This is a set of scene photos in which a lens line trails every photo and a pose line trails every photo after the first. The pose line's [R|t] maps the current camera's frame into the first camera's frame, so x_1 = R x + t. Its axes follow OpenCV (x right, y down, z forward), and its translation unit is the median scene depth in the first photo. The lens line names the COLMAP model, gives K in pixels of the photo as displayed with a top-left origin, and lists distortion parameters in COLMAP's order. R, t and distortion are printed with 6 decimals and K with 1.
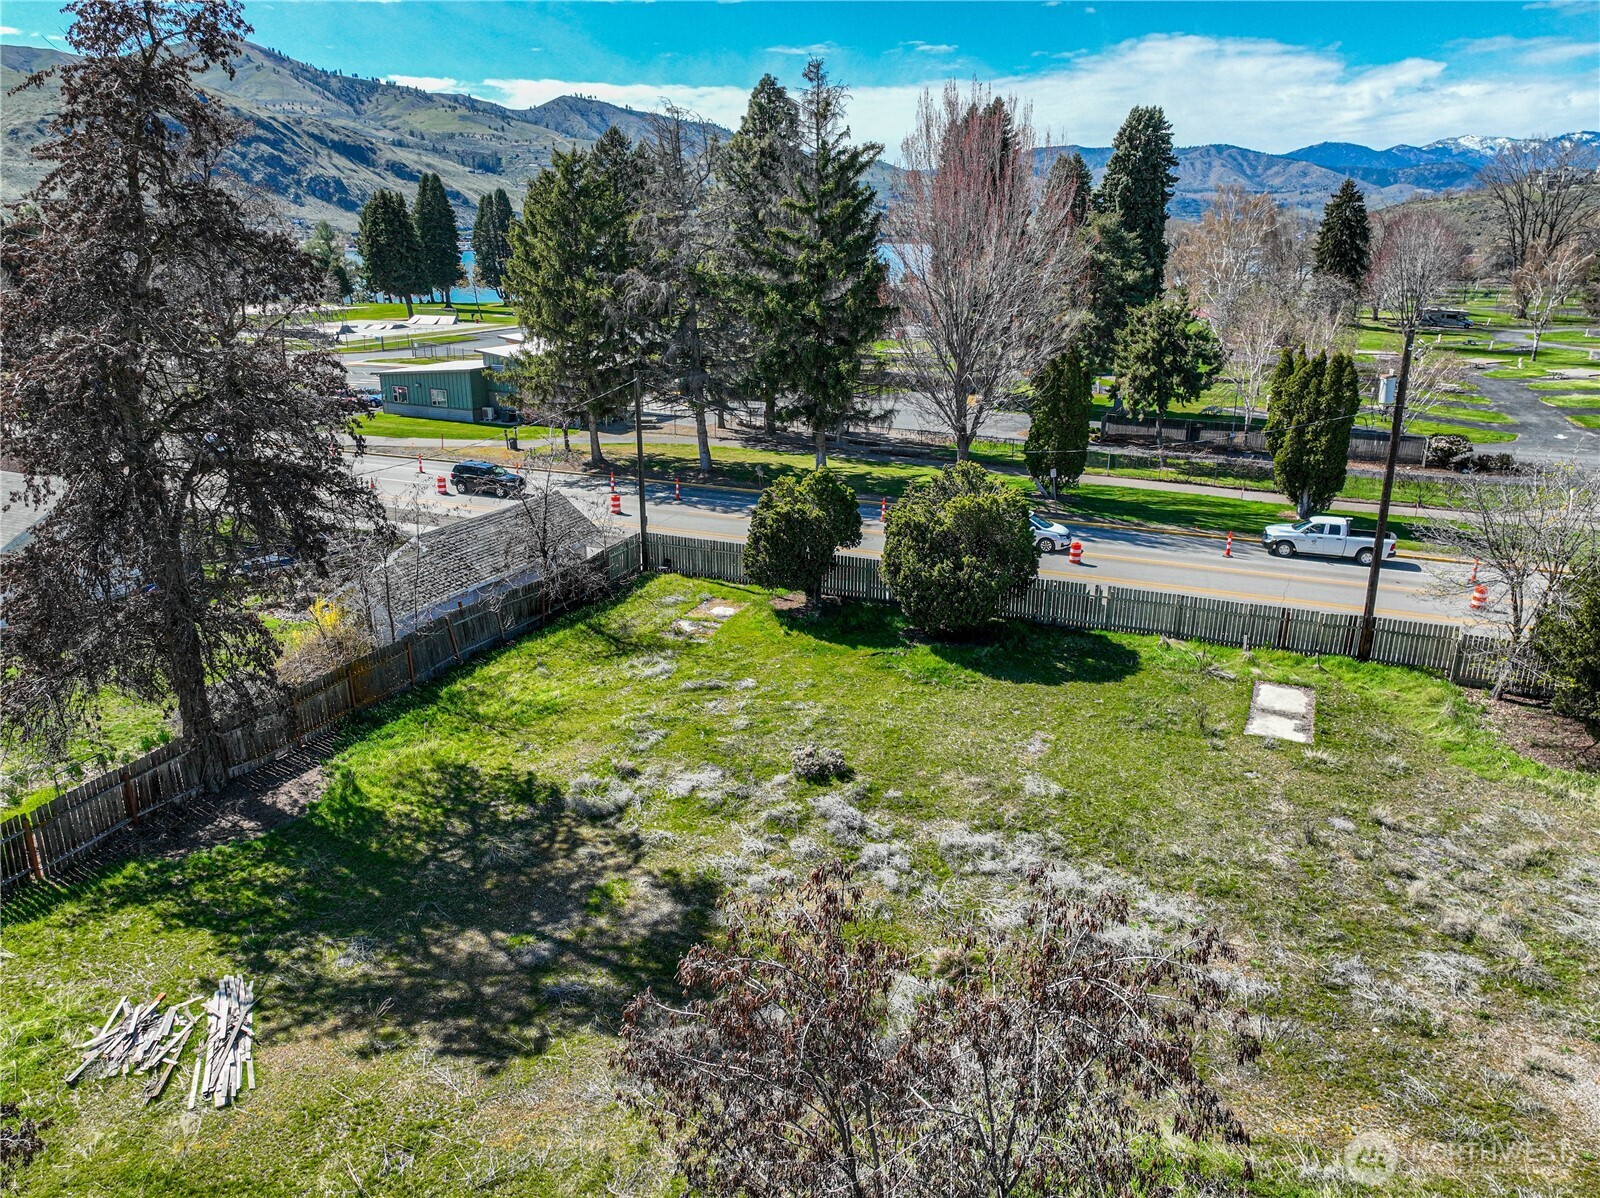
lens RADIAL K [[1126.2, 0, 804.1], [0, 1126.2, 599.0], [0, 0, 1]] dist [-0.004028, 0.021800]
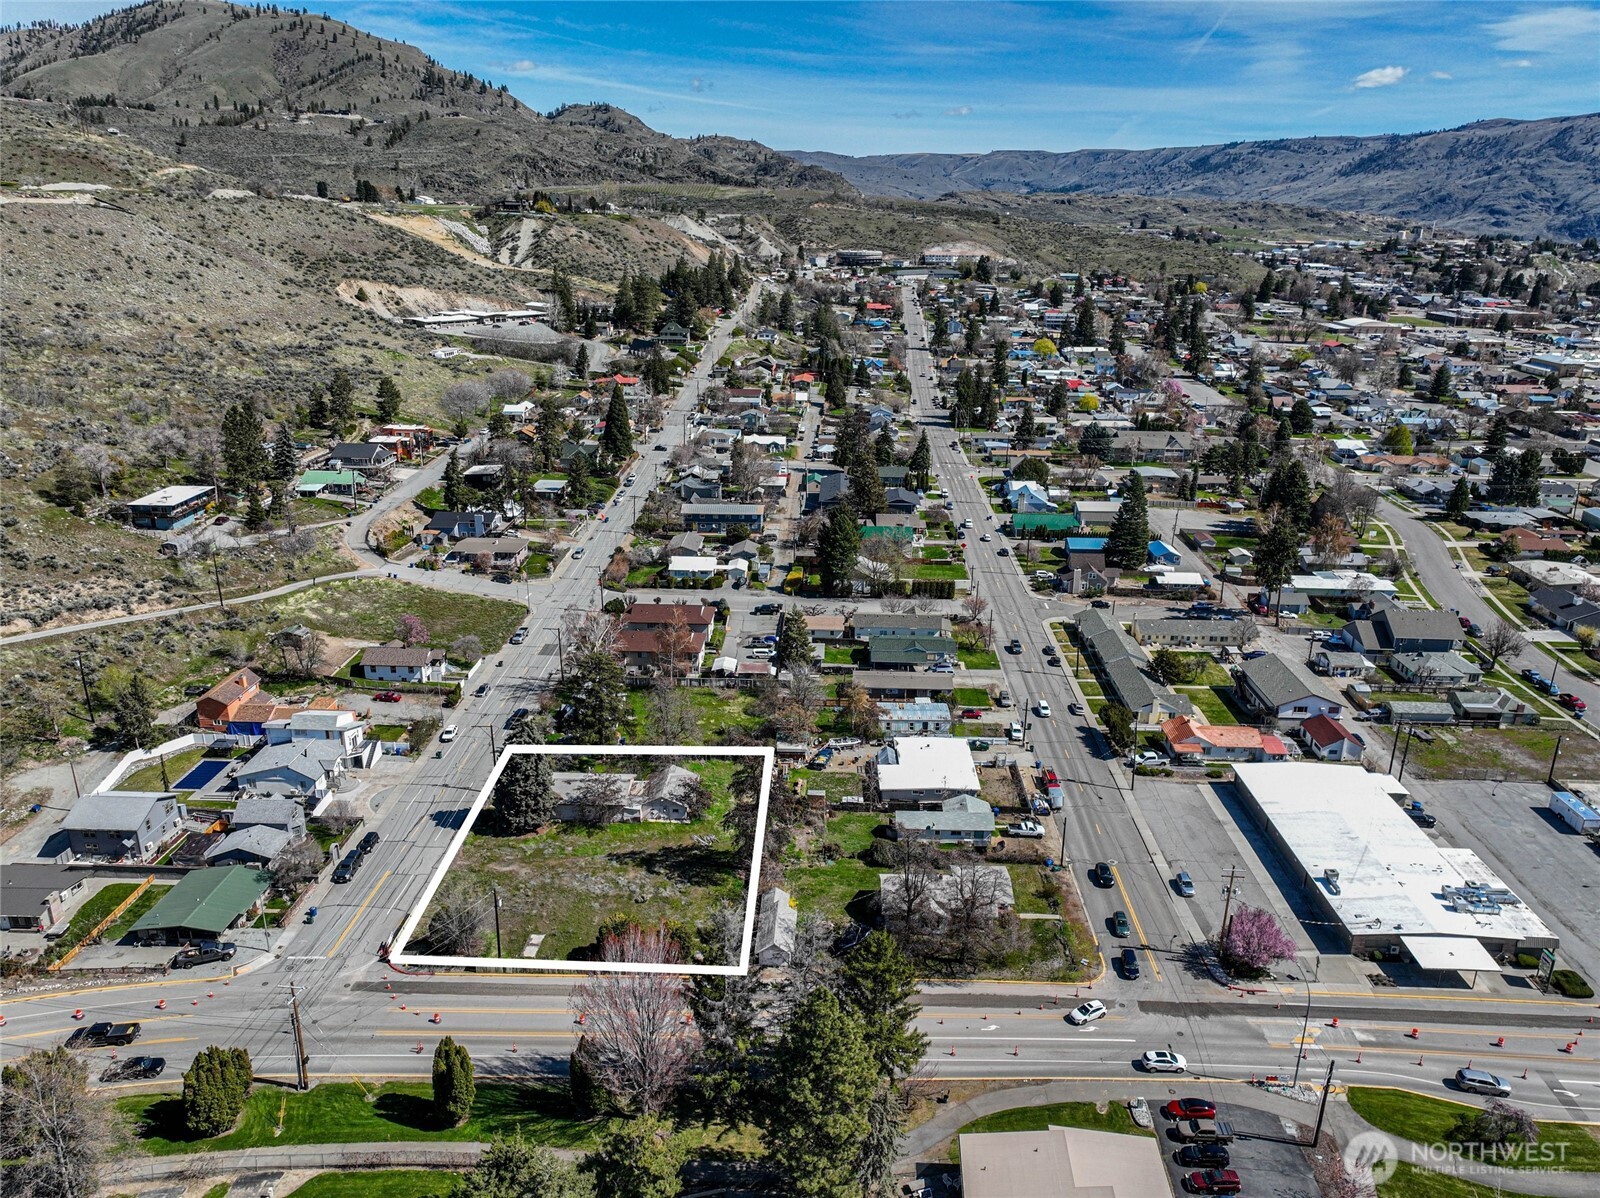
lens RADIAL K [[1126.2, 0, 805.0], [0, 1126.2, 599.8], [0, 0, 1]] dist [-0.004028, 0.021800]
pose [[-0.929536, 0.105589, -0.353290, 0.650661], [-0.128606, 0.805119, 0.579002, -2.618649], [0.345577, 0.583638, -0.734808, 2.832179]]
